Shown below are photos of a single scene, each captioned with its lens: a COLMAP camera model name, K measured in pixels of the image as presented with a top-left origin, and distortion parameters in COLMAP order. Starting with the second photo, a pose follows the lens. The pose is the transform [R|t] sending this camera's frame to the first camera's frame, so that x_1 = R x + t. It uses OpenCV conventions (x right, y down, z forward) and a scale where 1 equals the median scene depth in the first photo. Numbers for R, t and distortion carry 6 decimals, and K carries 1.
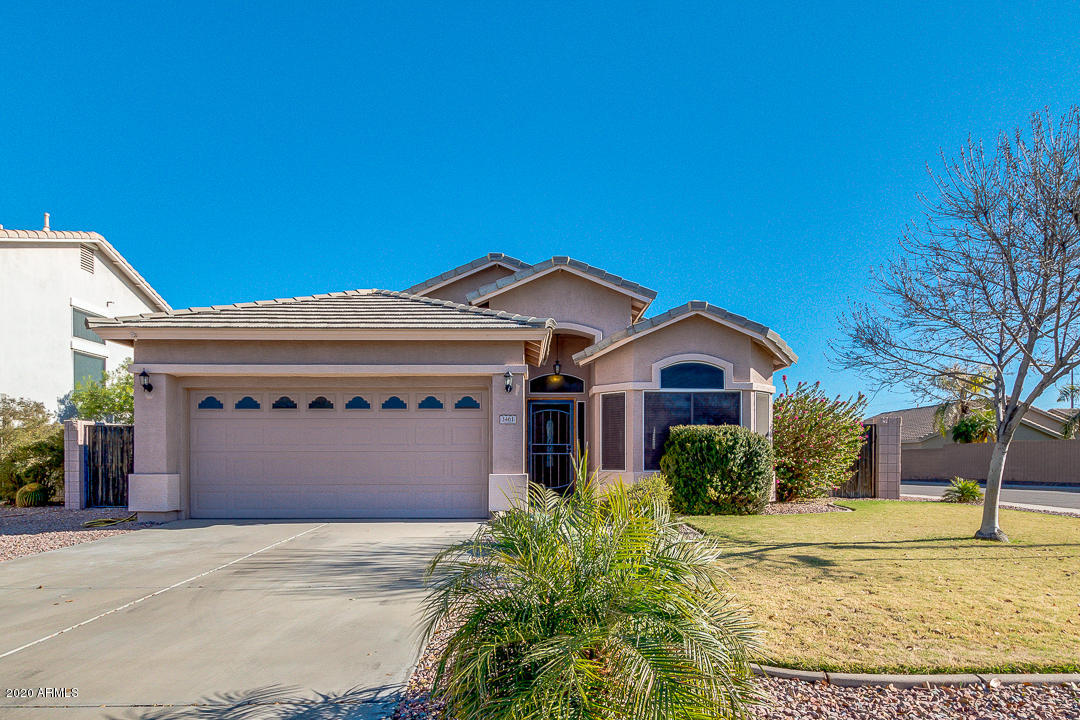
lens RADIAL K [[536.8, 0, 542.5], [0, 536.8, 469.2], [0, 0, 1]] dist [-0.000335, 0.000024]
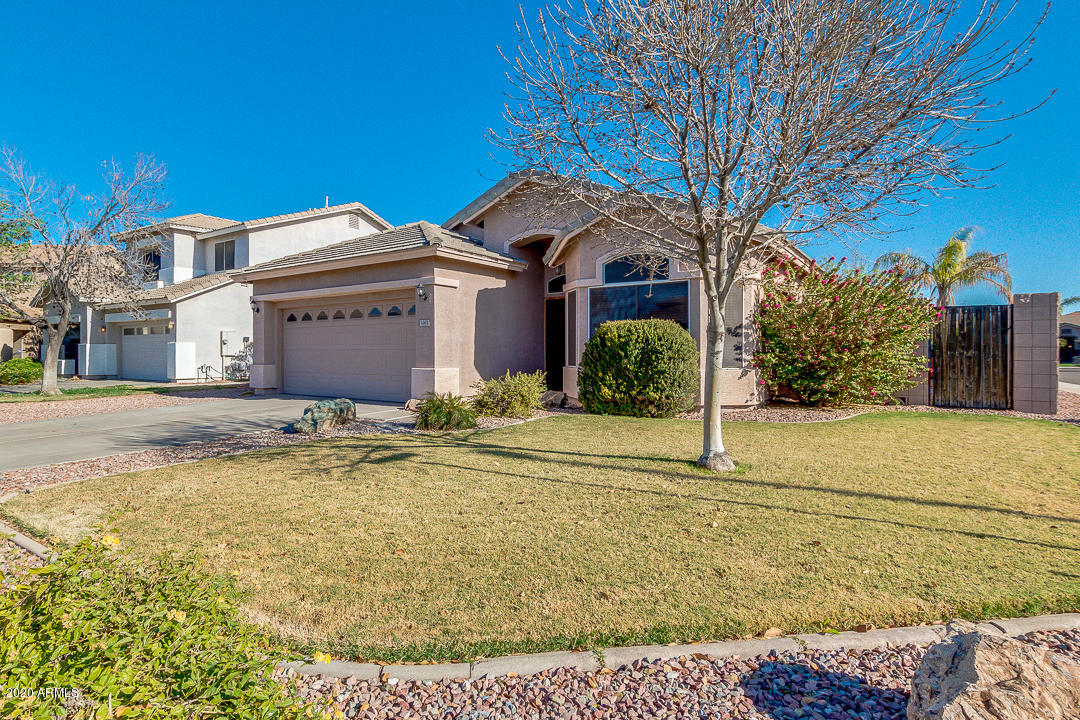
lens RADIAL K [[500.9, 0, 540.0], [0, 500.9, 360.0], [0, 0, 1]] dist [0.000280, -0.000939]
pose [[0.837948, 0.010028, -0.545658, 0.688867], [-0.007018, 0.999946, 0.007600, -0.018064], [0.545705, -0.002539, 0.837974, 0.178397]]
